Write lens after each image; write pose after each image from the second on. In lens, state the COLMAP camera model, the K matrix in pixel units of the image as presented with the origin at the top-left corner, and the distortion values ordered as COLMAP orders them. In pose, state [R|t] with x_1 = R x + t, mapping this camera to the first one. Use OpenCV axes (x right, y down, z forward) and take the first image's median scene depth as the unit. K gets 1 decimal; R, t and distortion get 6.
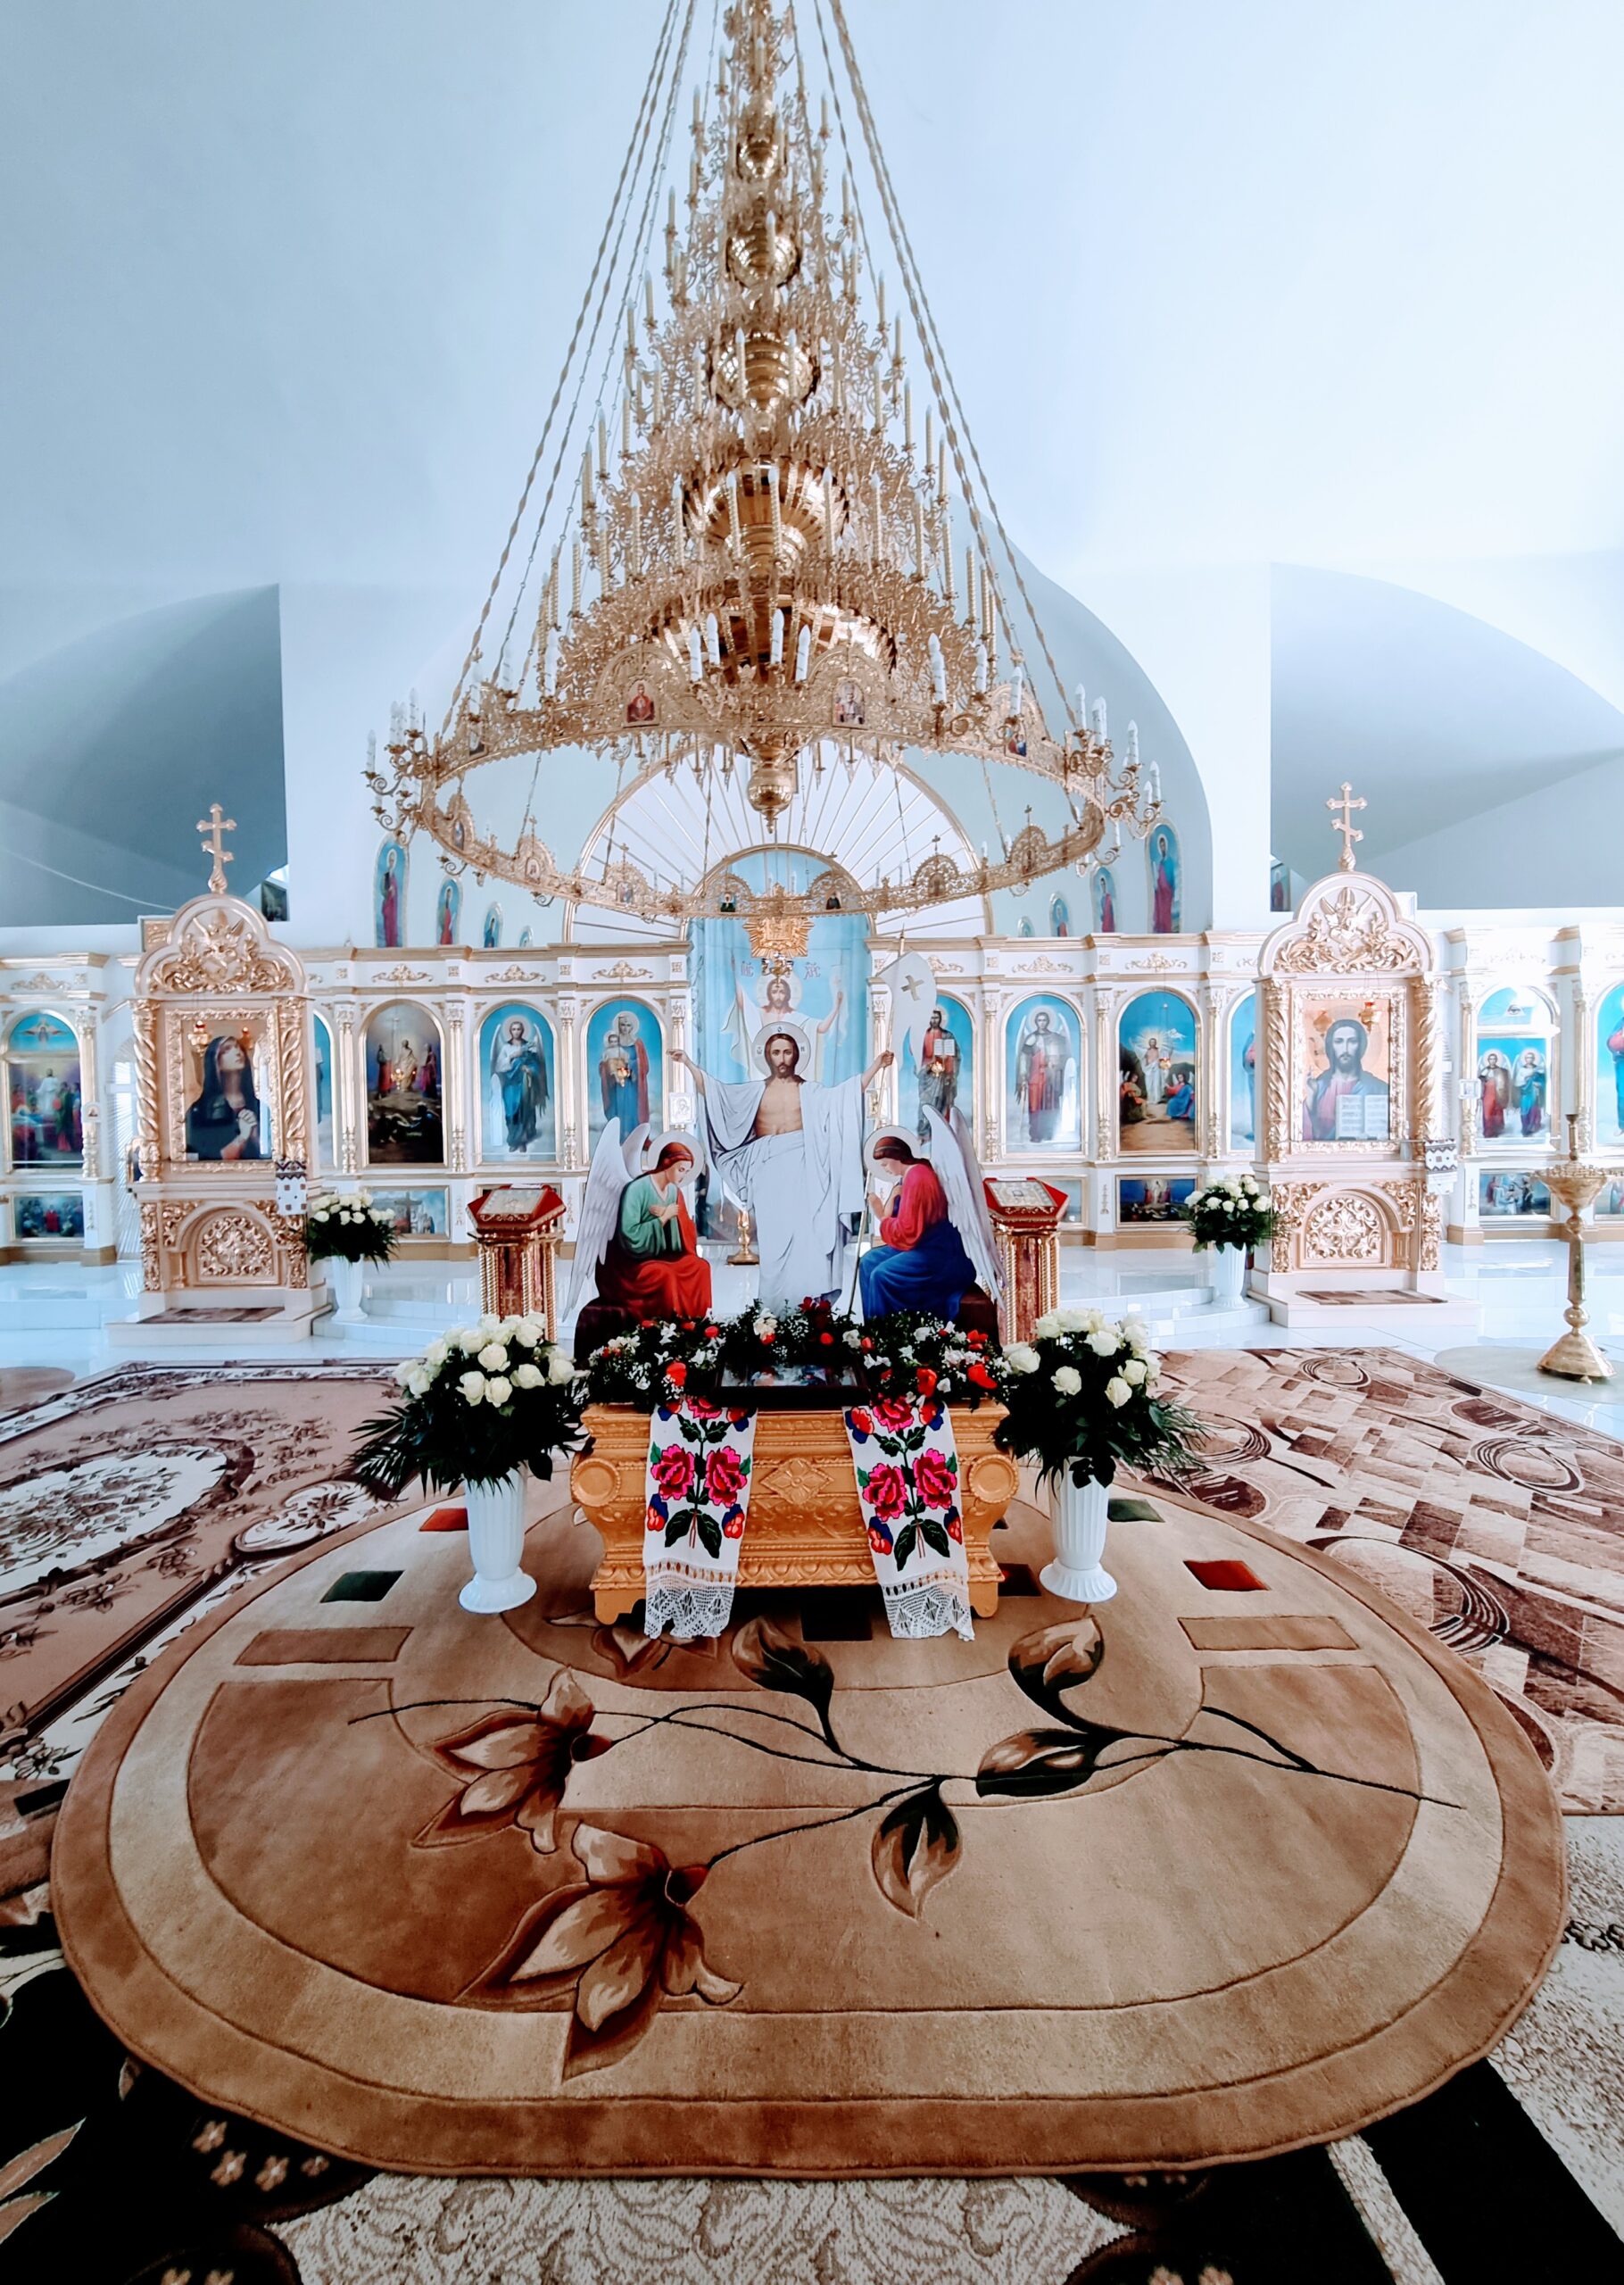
lens RADIAL K [[949.2, 0, 770.3], [0, 949.2, 1126.8], [0, 0, 1]] dist [-0.005427, 0.000133]
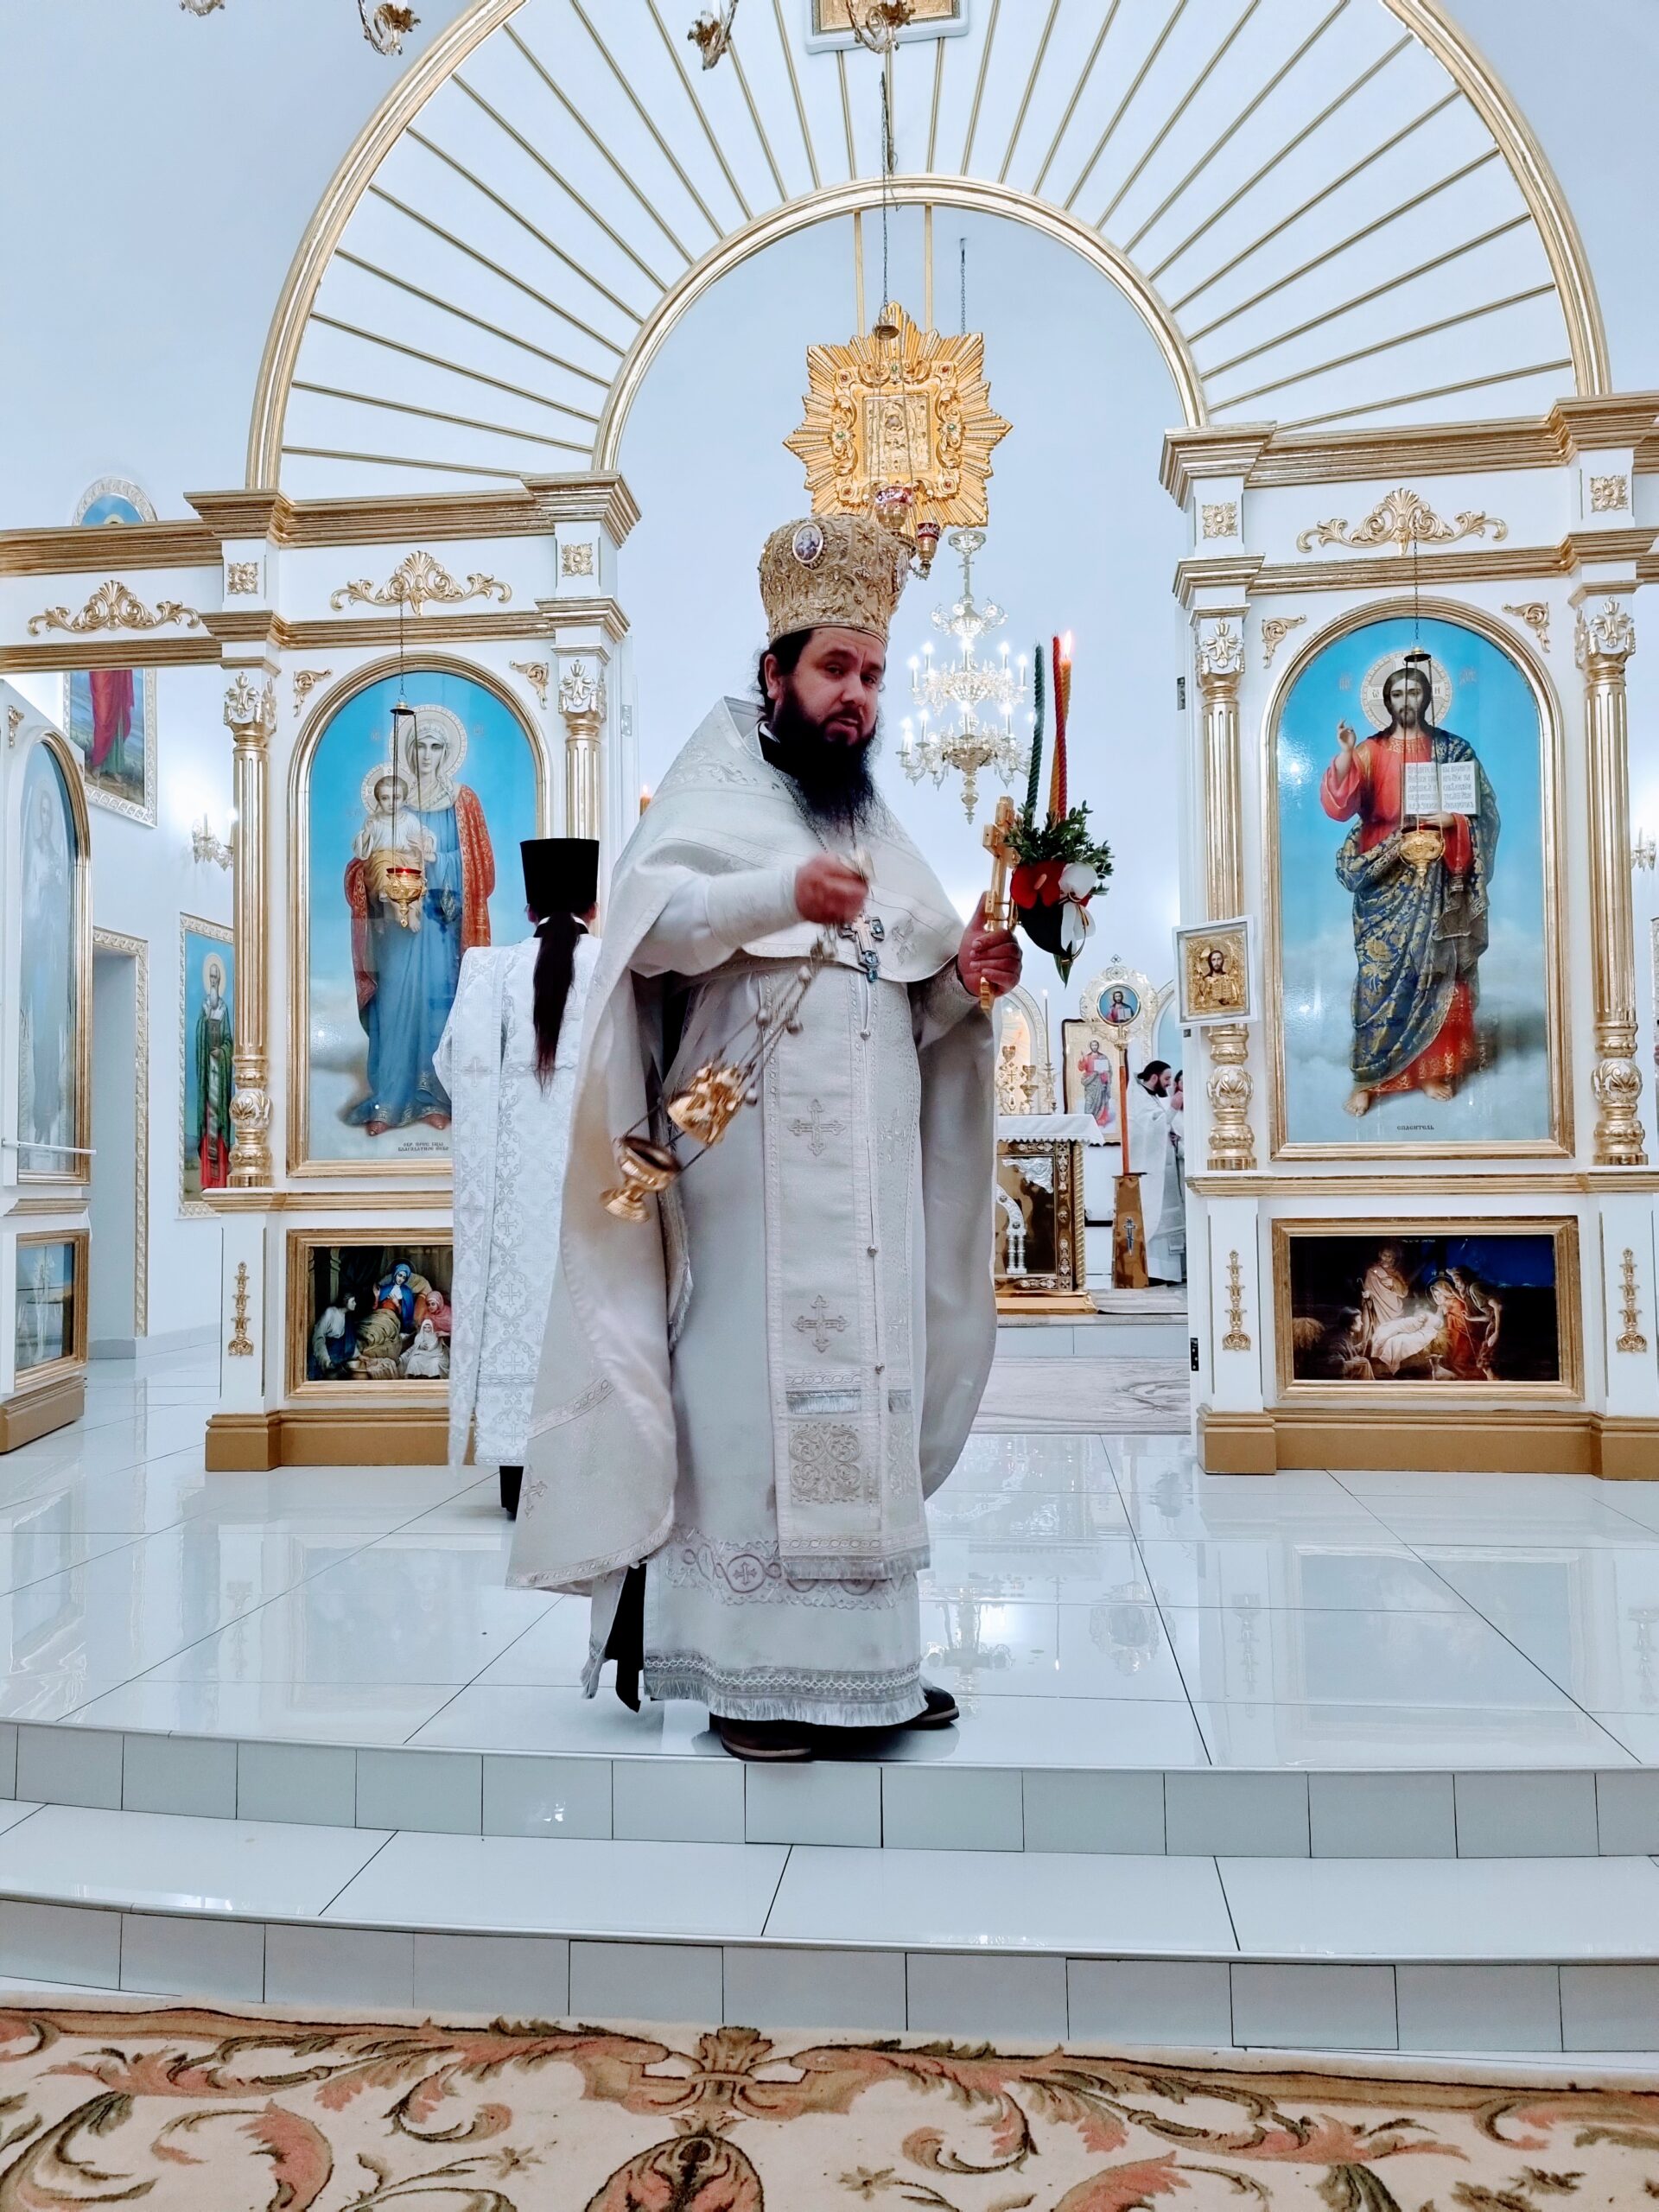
lens RADIAL K [[1679.3, 0, 820.6], [0, 1679.3, 1110.0], [0, 0, 1]] dist [0.073663, -0.060832]
pose [[0.993661, -0.001374, -0.112408, 0.102280], [-0.006912, 0.997287, -0.073290, 0.127927], [0.112204, 0.073602, 0.990956, 0.965611]]
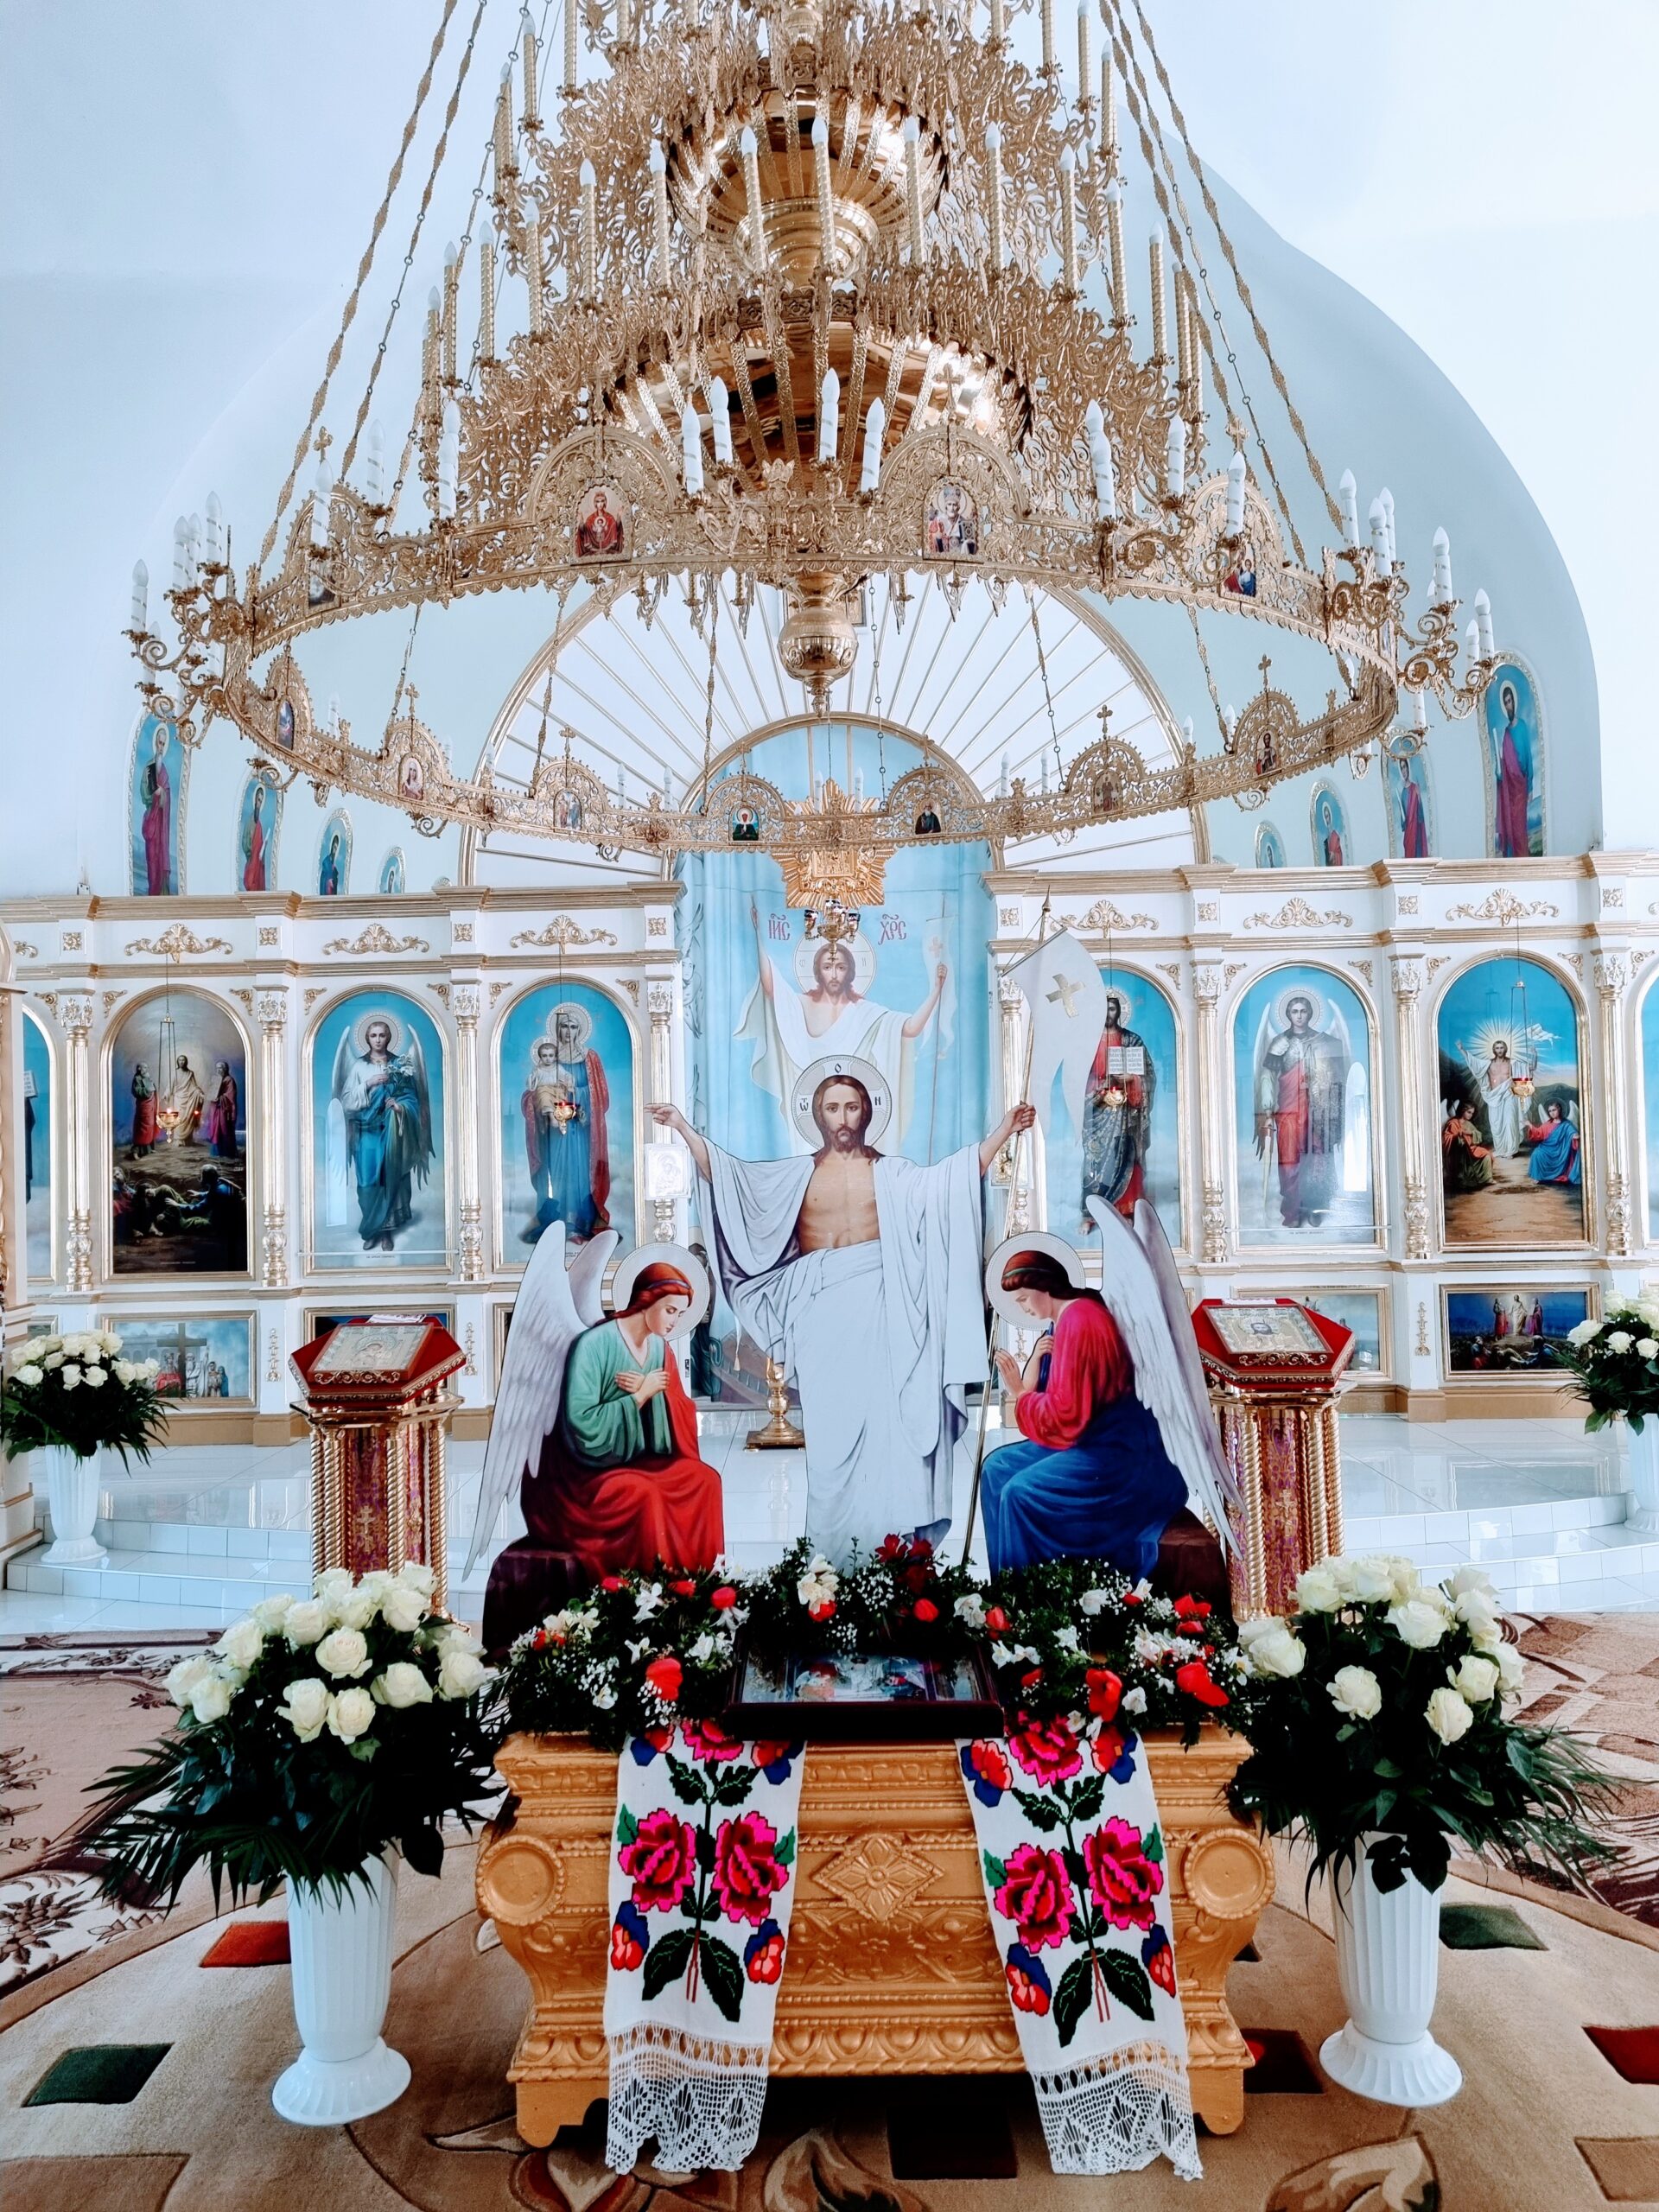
lens RADIAL K [[1679.3, 0, 794.0], [0, 1679.3, 1079.9], [0, 0, 1]] dist [0.073663, -0.060832]
pose [[0.999846, -0.008333, -0.015454, -0.001239], [0.007387, 0.998151, -0.060335, -0.027096], [0.015928, 0.060212, 0.998059, -0.027011]]
